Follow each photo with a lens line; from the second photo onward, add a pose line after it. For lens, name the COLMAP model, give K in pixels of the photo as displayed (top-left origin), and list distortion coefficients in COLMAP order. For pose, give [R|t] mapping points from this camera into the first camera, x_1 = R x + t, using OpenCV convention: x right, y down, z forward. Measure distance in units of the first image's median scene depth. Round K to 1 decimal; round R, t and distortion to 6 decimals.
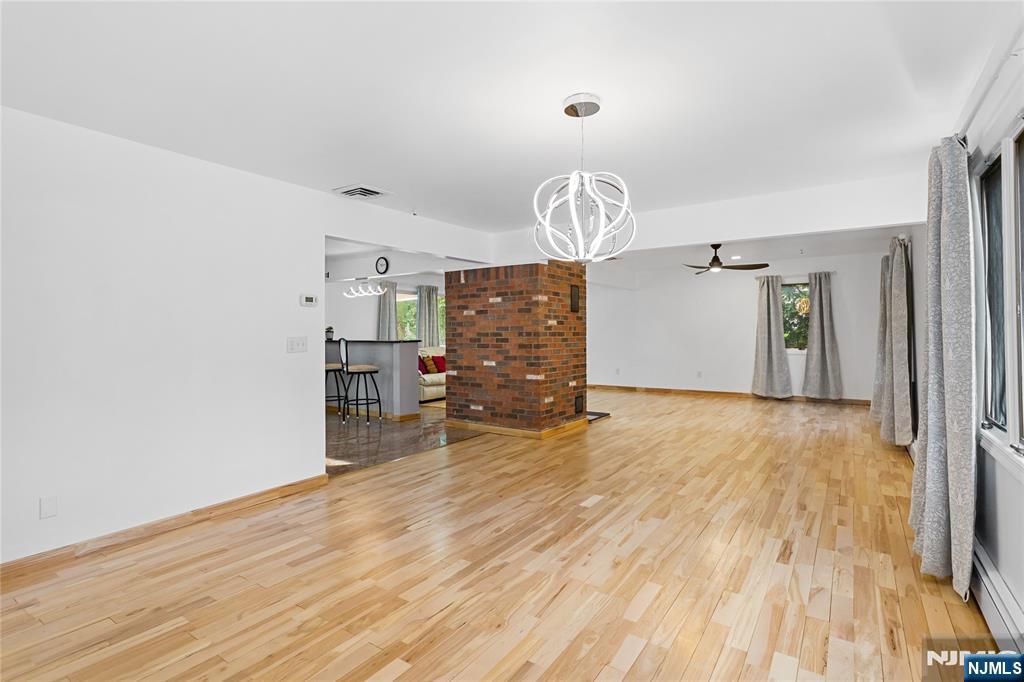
lens RADIAL K [[491.6, 0, 512.1], [0, 491.6, 333.8], [0, 0, 1]] dist [0.004790, 0.000714]
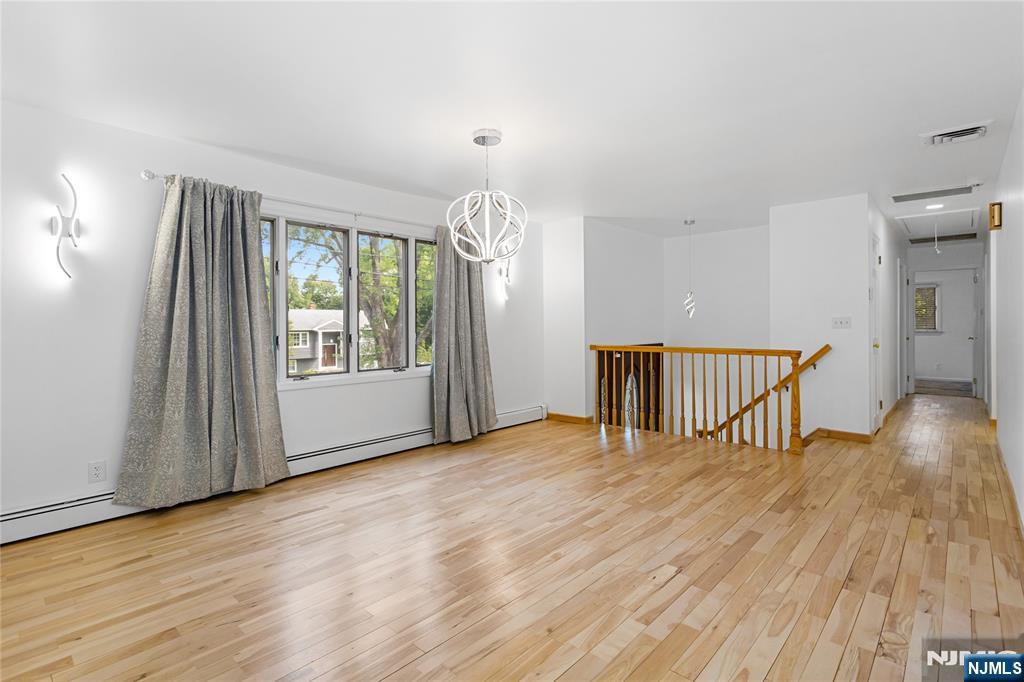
lens RADIAL K [[491.6, 0, 511.8], [0, 491.6, 332.5], [0, 0, 1]] dist [0.004790, 0.000714]
pose [[-0.990436, 0.013302, 0.137329, -0.083232], [0.015839, 0.999723, 0.017399, 0.016016], [-0.137060, 0.019407, -0.990373, 2.128559]]
